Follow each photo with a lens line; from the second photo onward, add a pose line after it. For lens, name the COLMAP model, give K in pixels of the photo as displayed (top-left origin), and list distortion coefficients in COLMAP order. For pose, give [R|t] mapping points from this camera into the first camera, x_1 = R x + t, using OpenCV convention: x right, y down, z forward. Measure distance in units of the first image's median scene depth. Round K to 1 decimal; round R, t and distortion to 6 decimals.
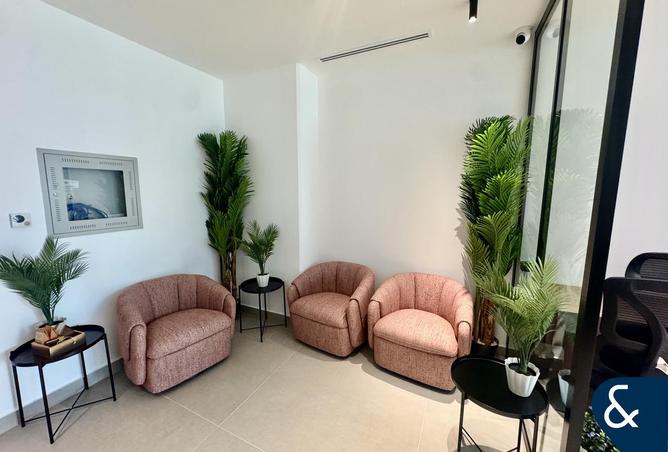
lens RADIAL K [[268.1, 0, 334.0], [0, 268.1, 226.0], [0, 0, 1]] dist [0.000002, -0.000041]
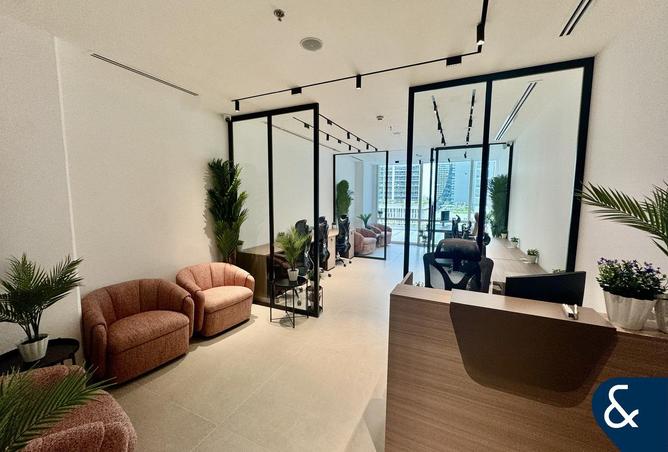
lens RADIAL K [[268.1, 0, 334.0], [0, 268.1, 226.0], [0, 0, 1]] dist [0.000002, -0.000041]
pose [[-0.018986, -0.101717, 0.994632, -1.050187], [0.131594, 0.985903, 0.103337, -0.063692], [-0.991122, 0.132850, -0.005333, 0.330644]]
